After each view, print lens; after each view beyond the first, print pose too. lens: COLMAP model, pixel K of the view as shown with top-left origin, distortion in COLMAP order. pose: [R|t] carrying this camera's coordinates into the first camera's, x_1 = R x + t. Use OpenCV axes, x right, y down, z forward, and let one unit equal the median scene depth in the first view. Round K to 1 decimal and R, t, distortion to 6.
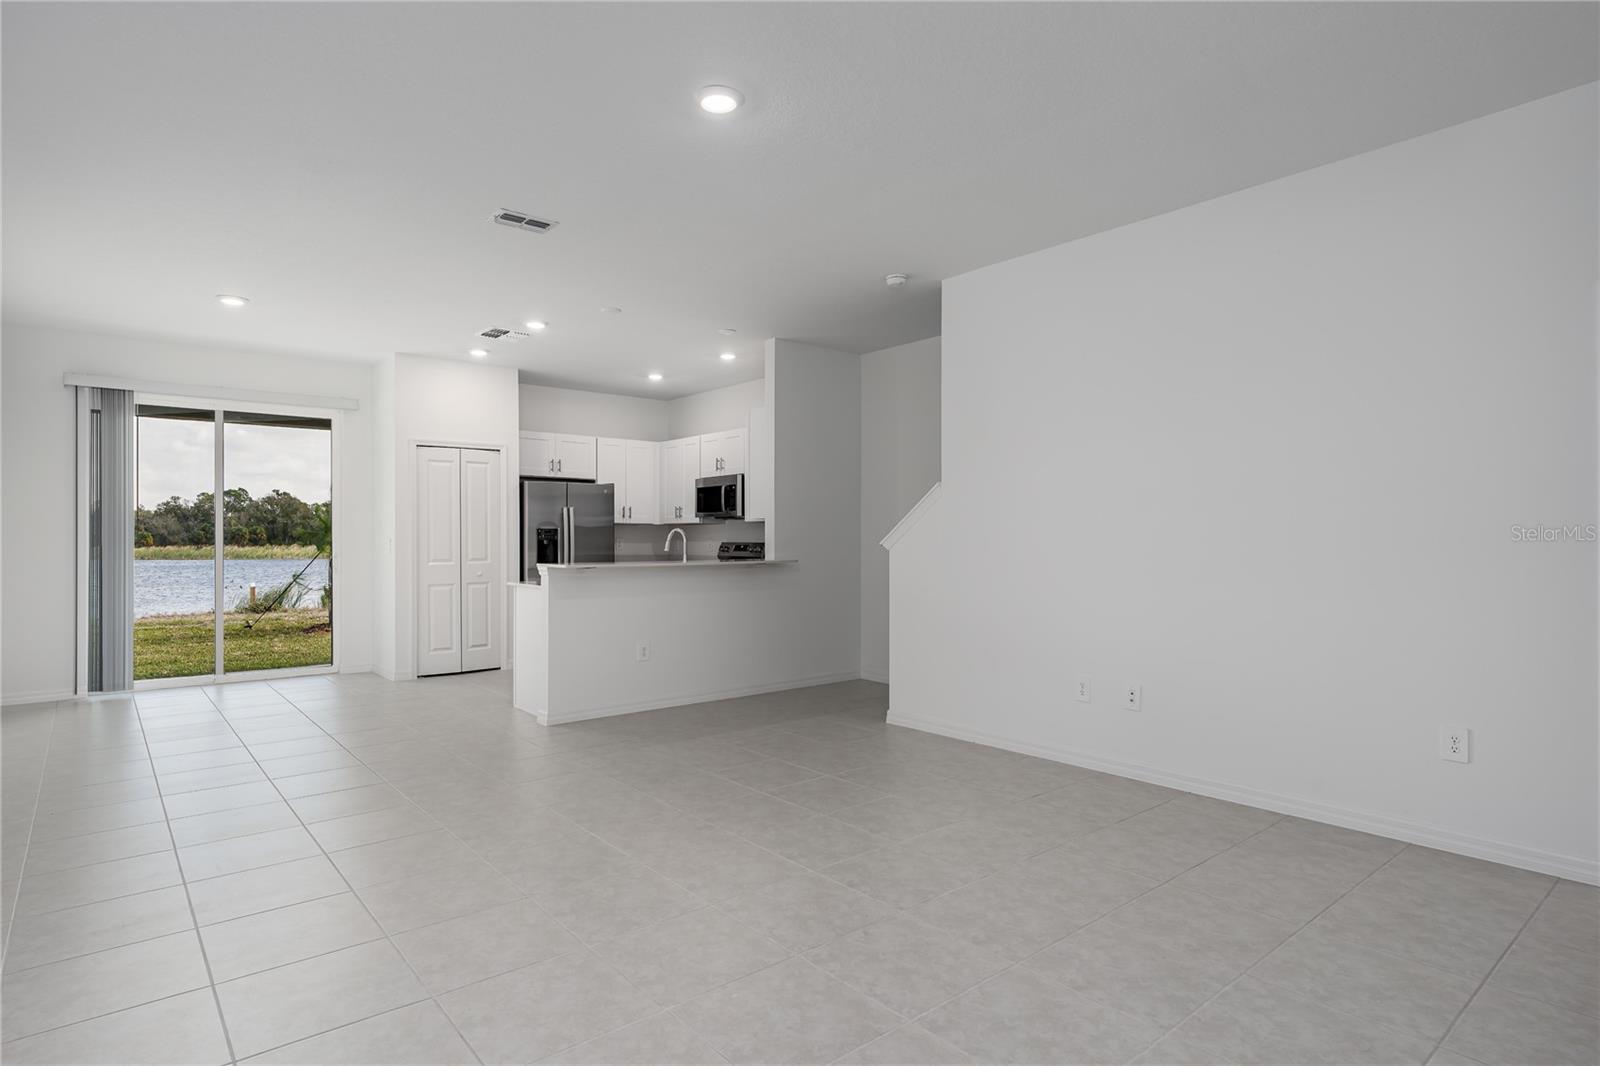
lens RADIAL K [[847.7, 0, 801.6], [0, 847.7, 540.1], [0, 0, 1]] dist [-0.002587, -0.001797]
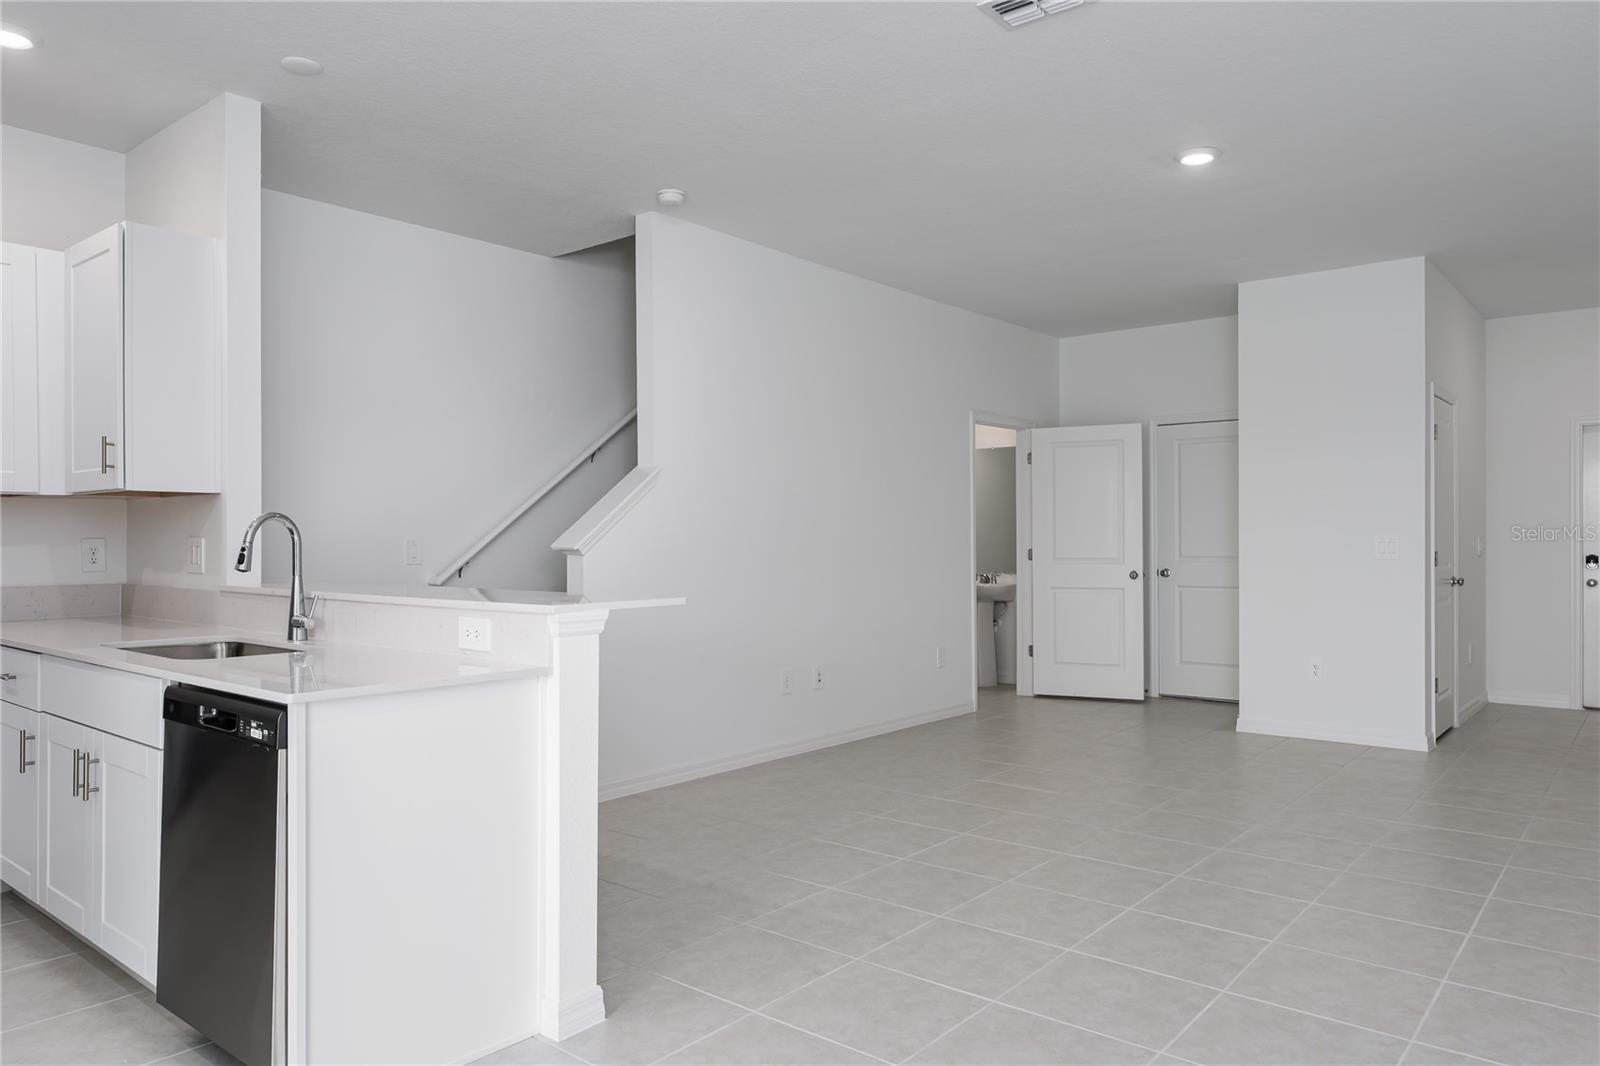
lens RADIAL K [[1035.8, 0, 814.7], [0, 1035.8, 535.7], [0, 0, 1]] dist [-0.001876, -0.001617]
pose [[-0.171509, 0.005624, 0.985166, -0.398232], [0.003241, 0.999982, -0.005145, -0.000032], [-0.985177, 0.002310, -0.171525, 0.500256]]
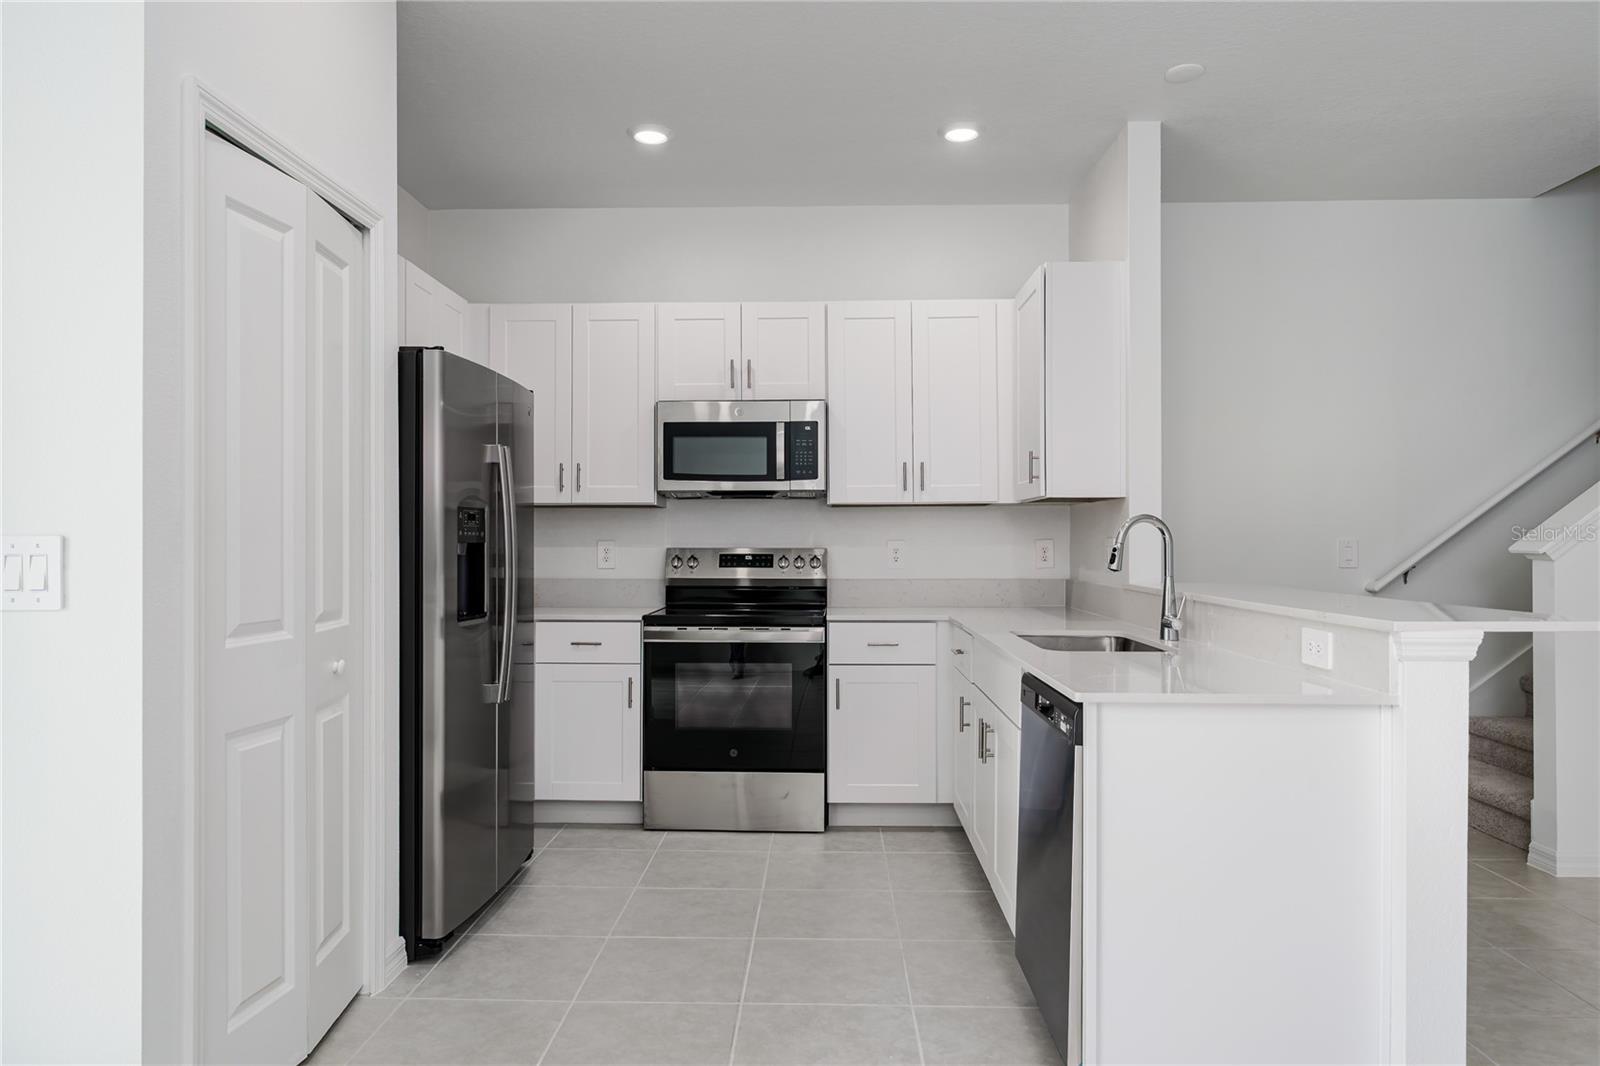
lens RADIAL K [[1035.8, 0, 798.8], [0, 1035.8, 534.1], [0, 0, 1]] dist [-0.001876, -0.001617]
pose [[0.665744, 0.007096, 0.746147, -0.374475], [-0.000509, 0.999959, -0.009055, -0.000099], [-0.746180, 0.005648, 0.665720, 0.473573]]
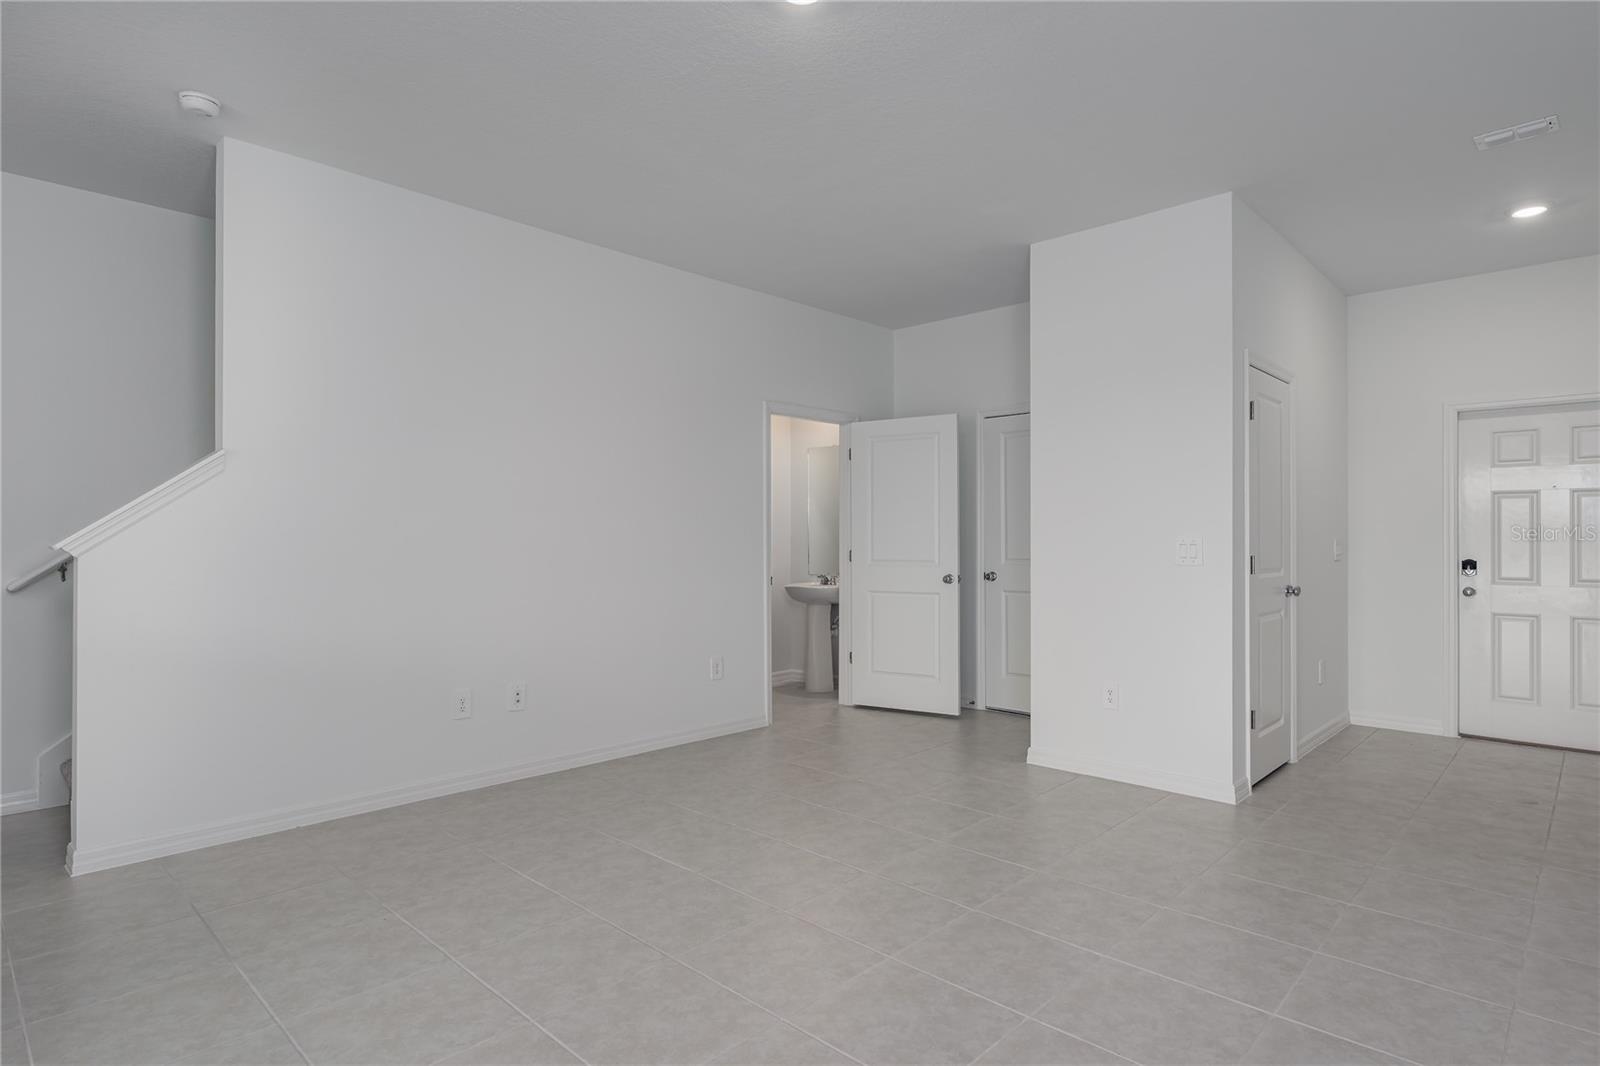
lens RADIAL K [[847.7, 0, 794.3], [0, 847.7, 530.5], [0, 0, 1]] dist [-0.002587, -0.001797]
pose [[-0.108153, 0.014122, 0.994034, -0.255238], [-0.000896, 0.999897, -0.014303, 0.001162], [-0.994134, -0.002438, -0.108129, 0.315239]]
